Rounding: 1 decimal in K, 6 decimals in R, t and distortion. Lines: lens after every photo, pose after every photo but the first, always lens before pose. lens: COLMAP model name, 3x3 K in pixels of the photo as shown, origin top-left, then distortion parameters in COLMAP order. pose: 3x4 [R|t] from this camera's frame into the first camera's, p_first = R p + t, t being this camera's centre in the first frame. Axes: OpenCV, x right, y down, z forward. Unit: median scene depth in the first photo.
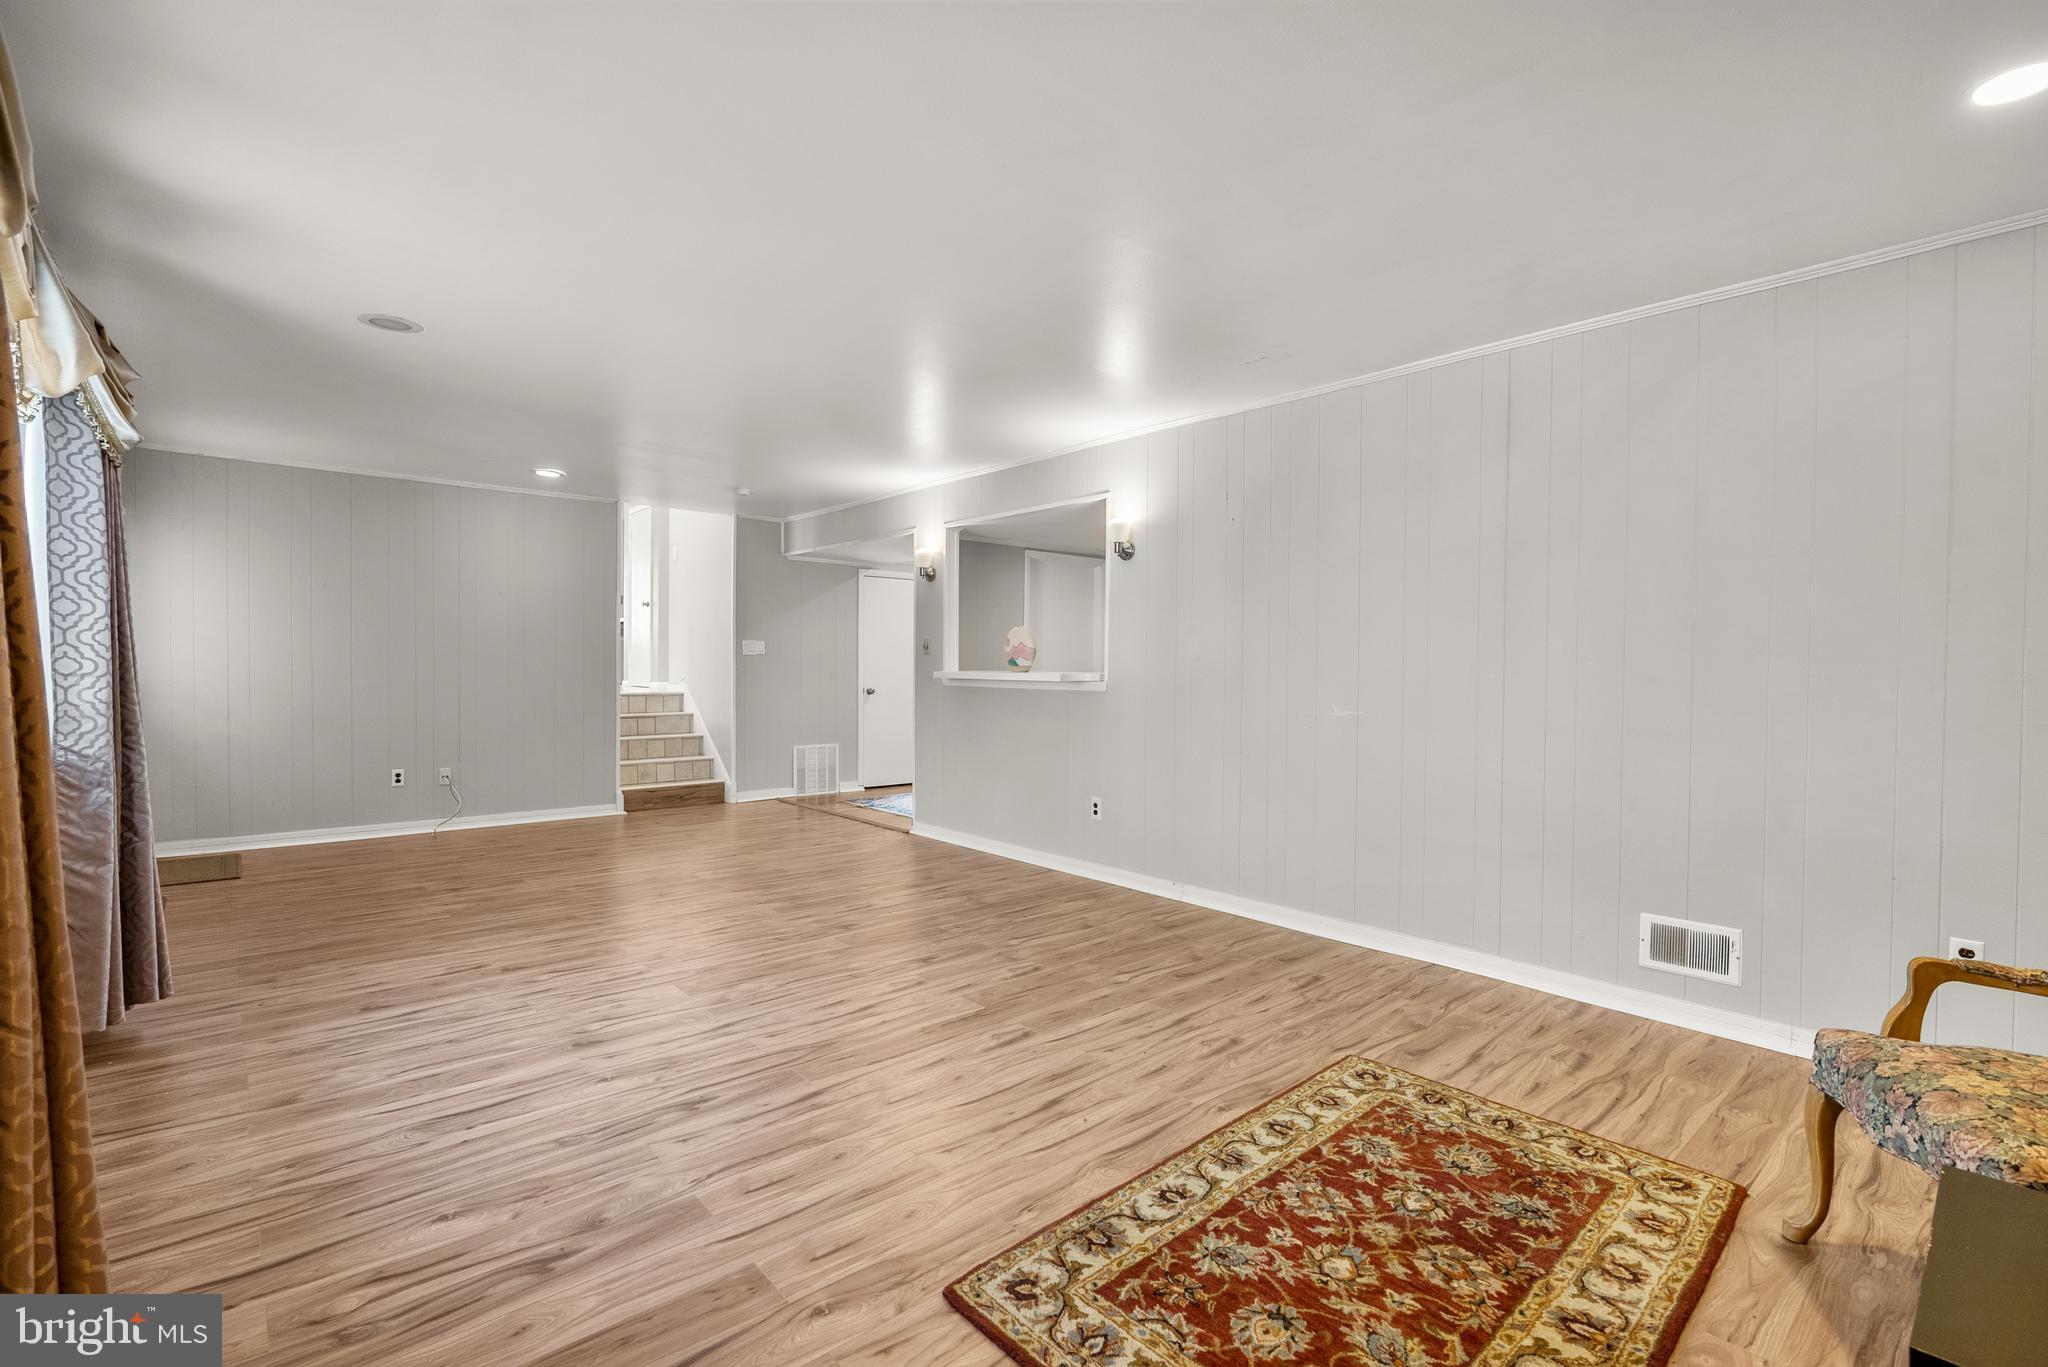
lens RADIAL K [[930.5, 0, 1040.6], [0, 930.5, 681.8], [0, 0, 1]] dist [-0.003619, 0.000866]
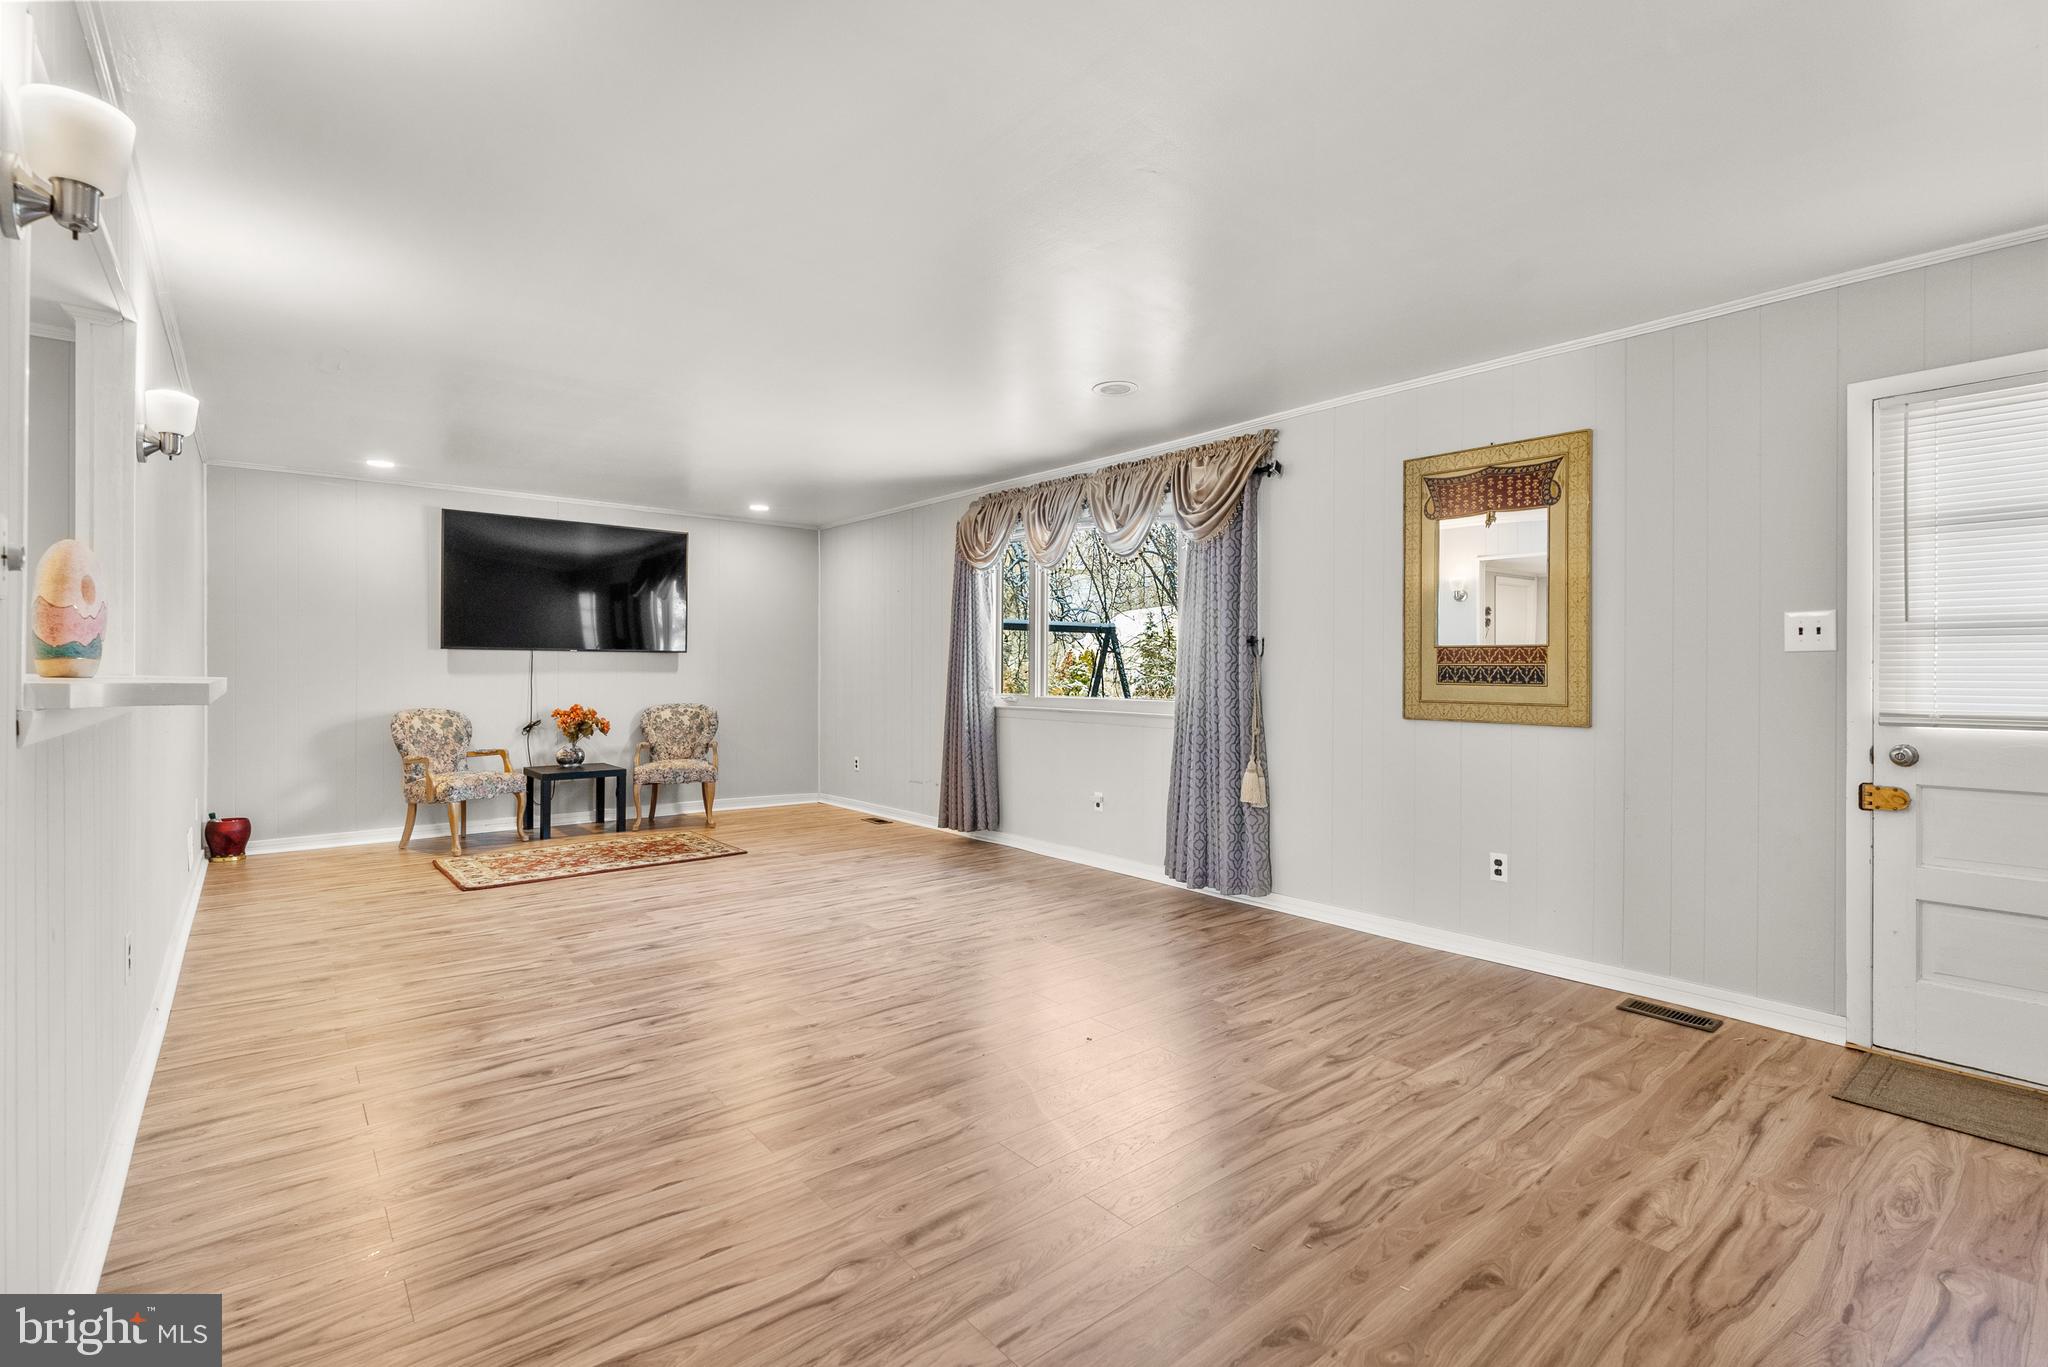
lens RADIAL K [[930.5, 0, 1040.6], [0, 930.5, 681.8], [0, 0, 1]] dist [-0.003619, 0.000866]
pose [[-0.999515, -0.013159, 0.028208, -0.618853], [-0.012286, 0.999447, 0.030901, -0.038738], [-0.028599, 0.030539, -0.999124, 2.134143]]
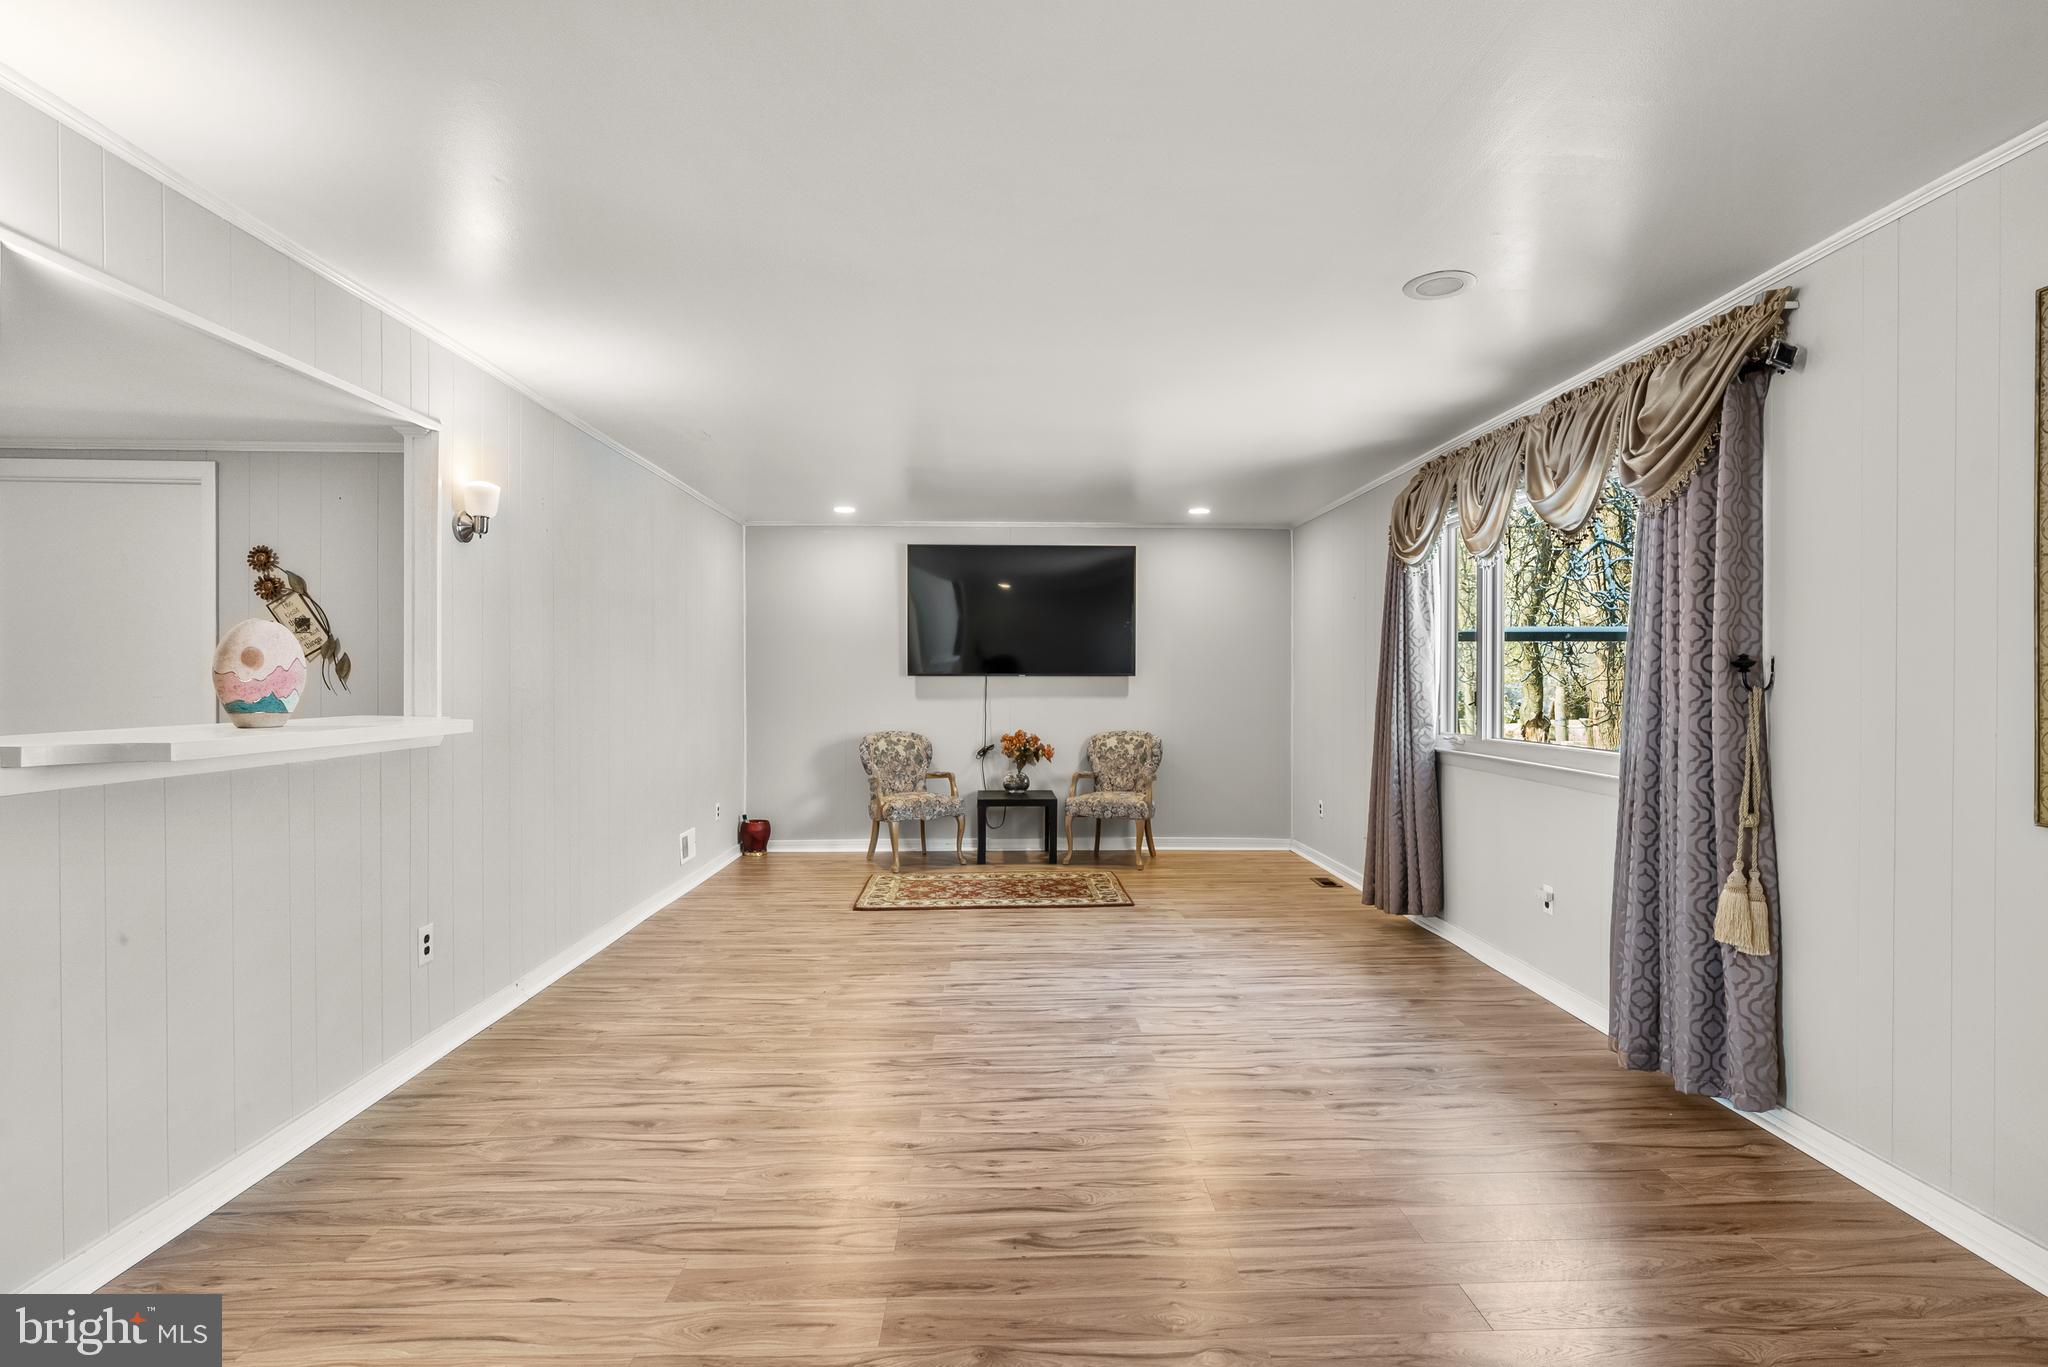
lens RADIAL K [[1014.9, 0, 1042.2], [0, 1014.9, 687.7], [0, 0, 1]] dist [-0.003909, 0.000942]
pose [[-0.772565, -0.013979, 0.634782, -0.954471], [0.004227, 0.999622, 0.027158, -0.063749], [-0.634922, 0.023664, -0.772214, 1.819084]]
